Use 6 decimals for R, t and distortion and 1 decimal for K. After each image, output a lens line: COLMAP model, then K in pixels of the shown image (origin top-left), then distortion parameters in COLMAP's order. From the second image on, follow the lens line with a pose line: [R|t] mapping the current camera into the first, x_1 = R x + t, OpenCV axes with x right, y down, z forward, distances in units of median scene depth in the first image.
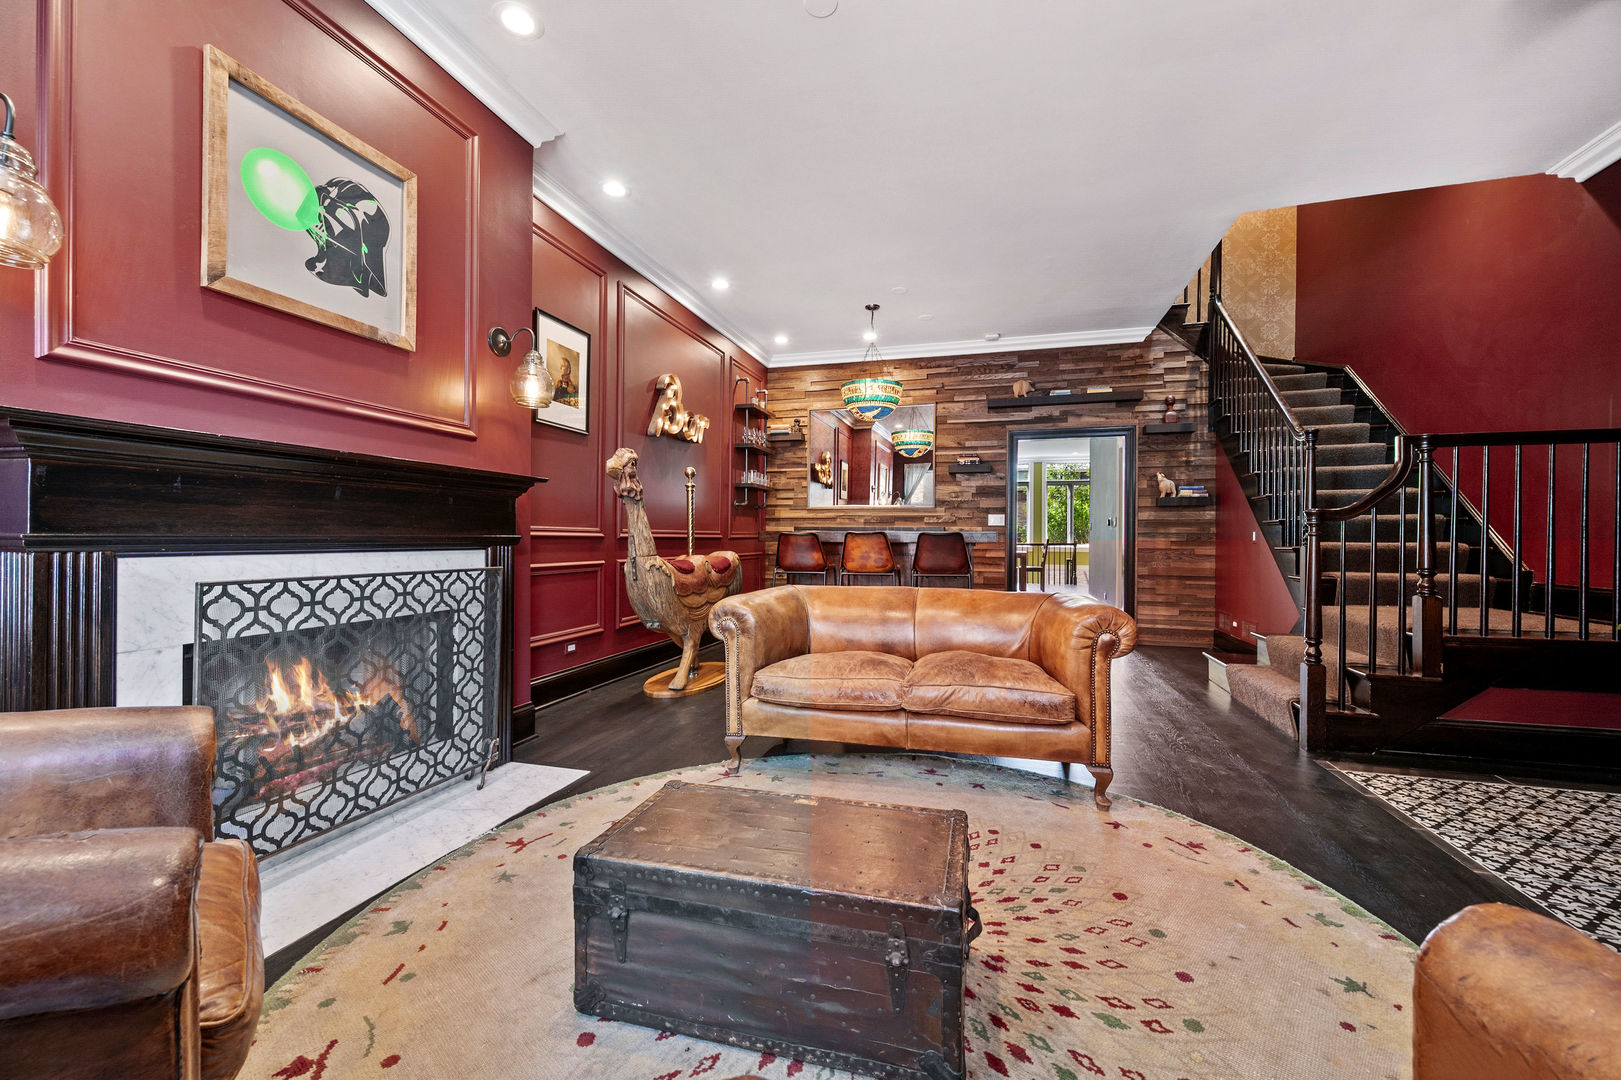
lens RADIAL K [[641.0, 0, 810.5], [0, 641.0, 540.0], [0, 0, 1]] dist [0.001409, 0.000246]
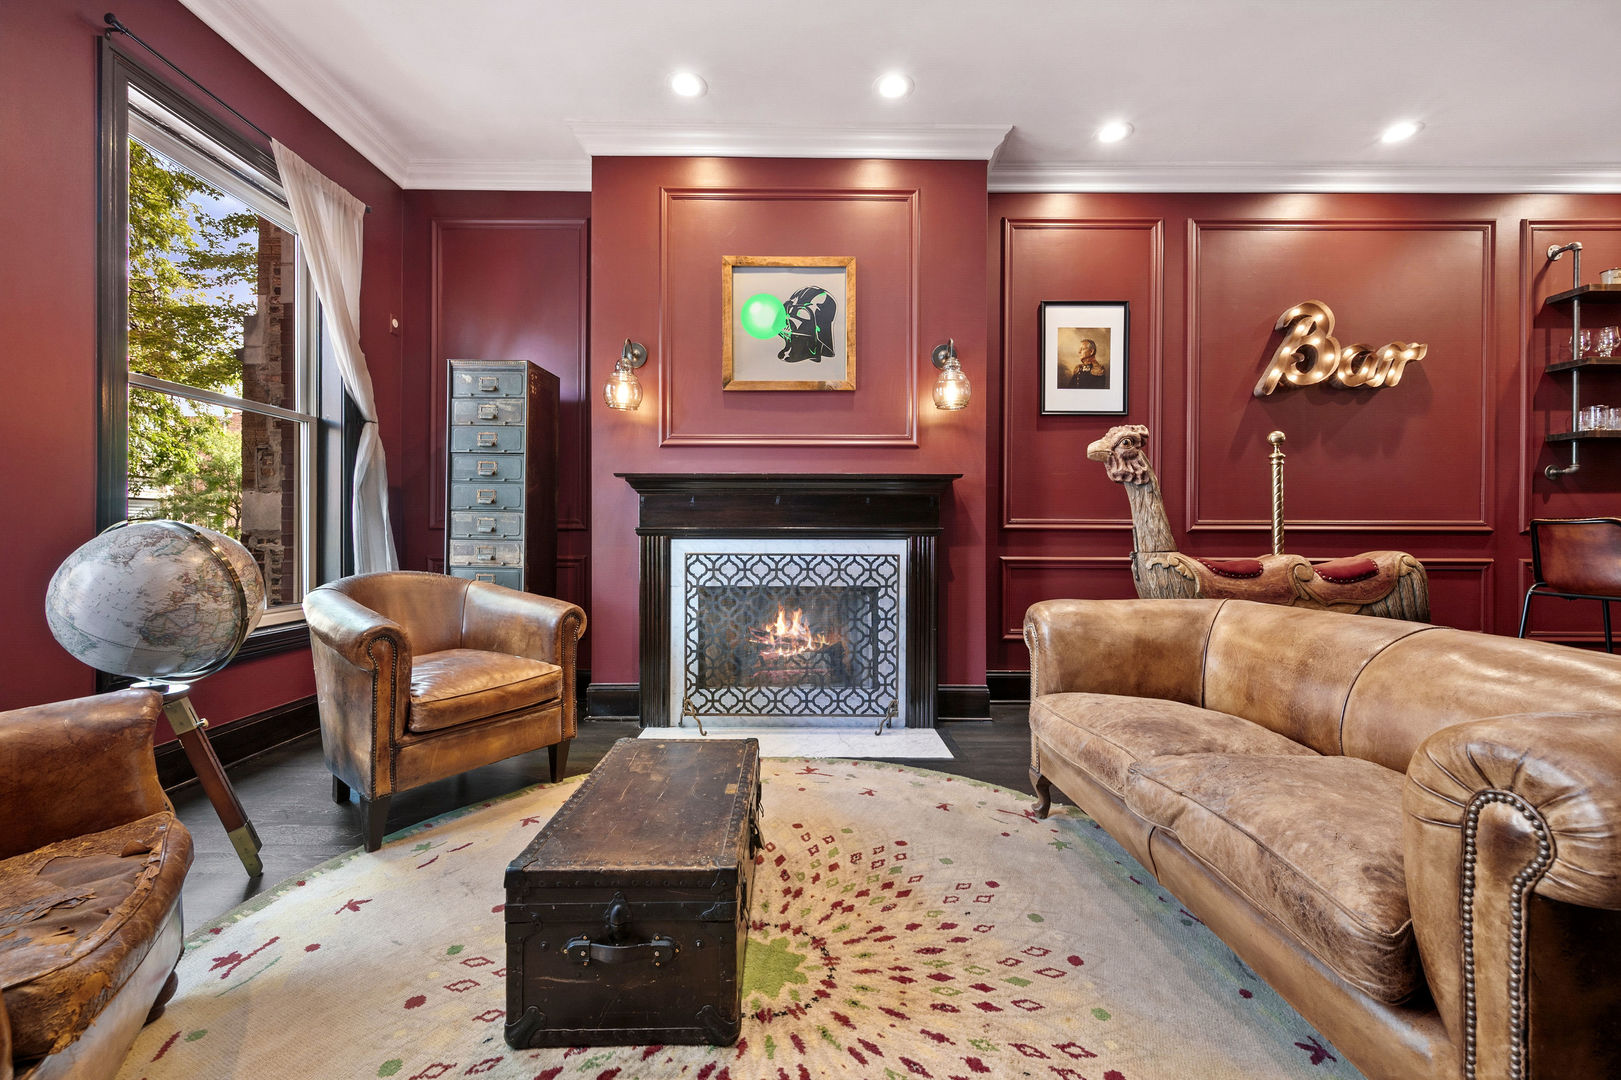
lens RADIAL K [[640.8, 0, 808.2], [0, 640.8, 536.9], [0, 0, 1]] dist [-0.001436, 0.000307]
pose [[0.281096, 0.000770, -0.959679, 0.667854], [-0.004483, 0.999990, -0.000511, 0.012810], [0.959669, 0.004446, 0.281096, 0.568678]]
